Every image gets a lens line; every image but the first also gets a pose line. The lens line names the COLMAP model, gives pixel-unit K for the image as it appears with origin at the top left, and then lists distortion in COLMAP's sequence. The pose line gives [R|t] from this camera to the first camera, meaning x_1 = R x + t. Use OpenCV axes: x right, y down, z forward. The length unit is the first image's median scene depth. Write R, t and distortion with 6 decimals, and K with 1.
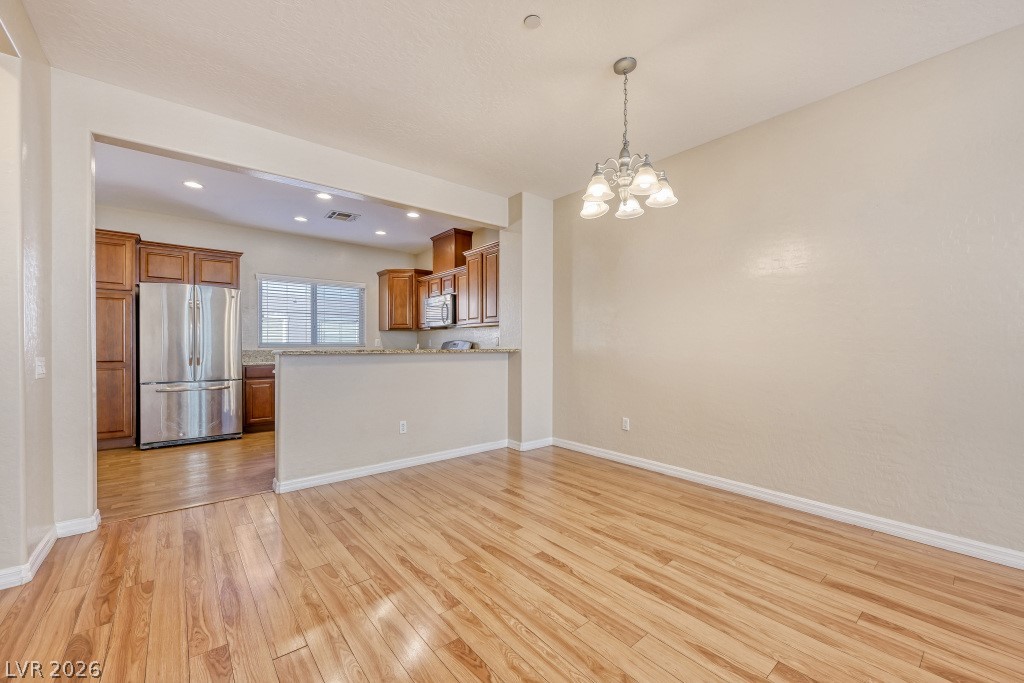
lens RADIAL K [[407.0, 0, 509.2], [0, 407.0, 345.7], [0, 0, 1]] dist [-0.000602, -0.000039]
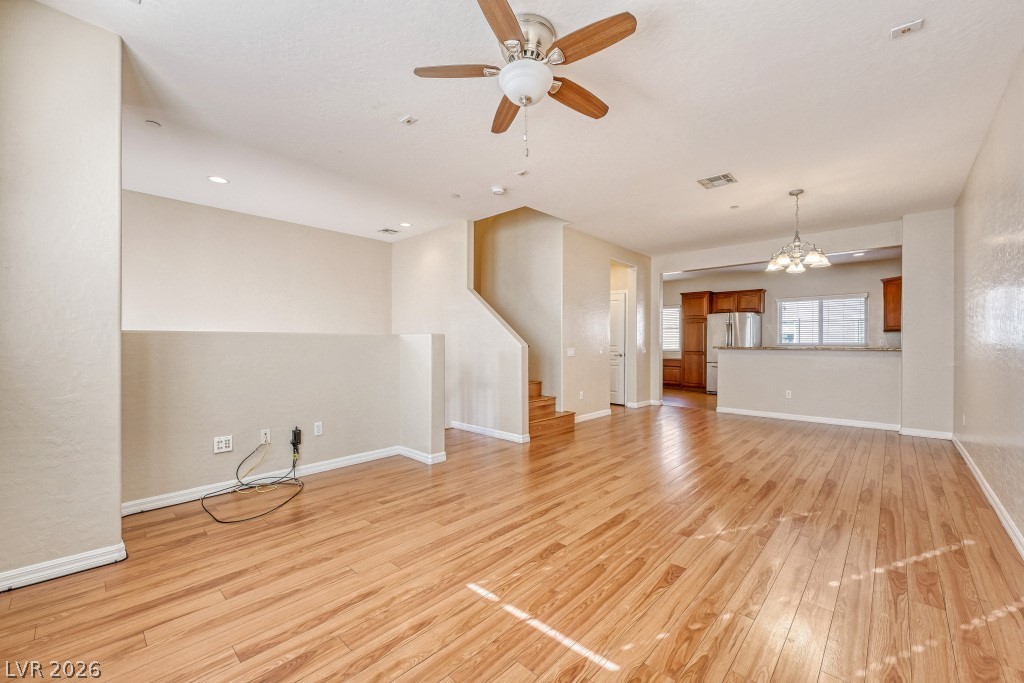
lens RADIAL K [[410.4, 0, 512.0], [0, 410.4, 341.5], [0, 0, 1]] dist [0.001404, -0.000017]
pose [[0.125914, -0.004499, -0.992031, 0.966220], [-0.003002, 0.999983, -0.004916, -0.002652], [0.992037, 0.003597, 0.125898, -0.245502]]
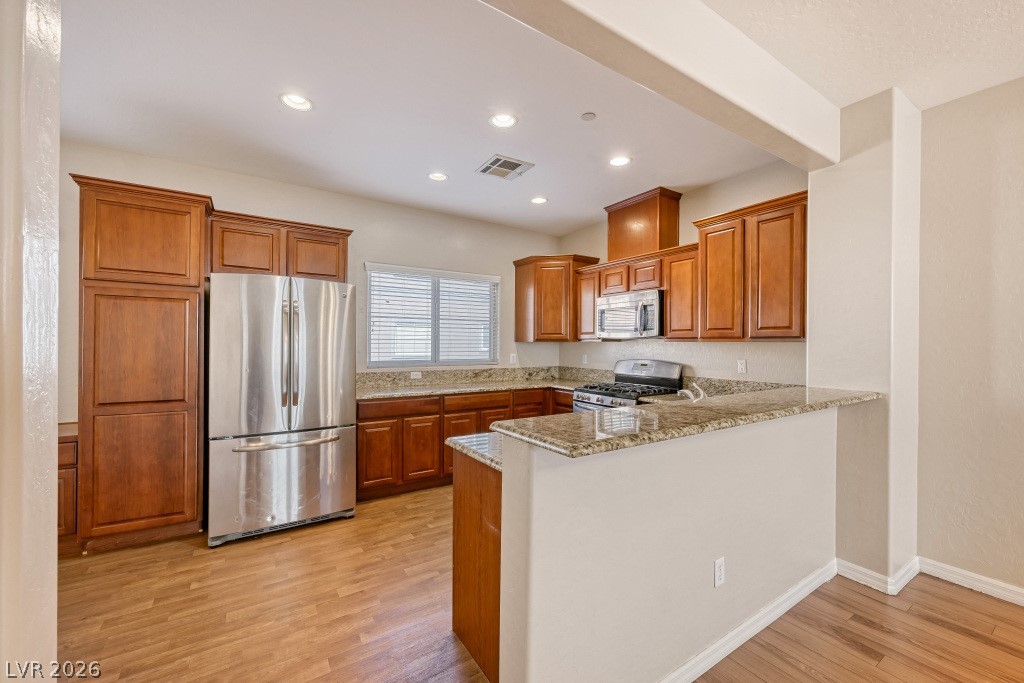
lens RADIAL K [[410.4, 0, 512.0], [0, 410.4, 341.5], [0, 0, 1]] dist [0.001404, -0.000017]
pose [[0.993755, 0.006116, -0.111415, -0.345131], [-0.006933, 0.999952, -0.006948, -0.045529], [0.111367, 0.007677, 0.993750, 0.389196]]
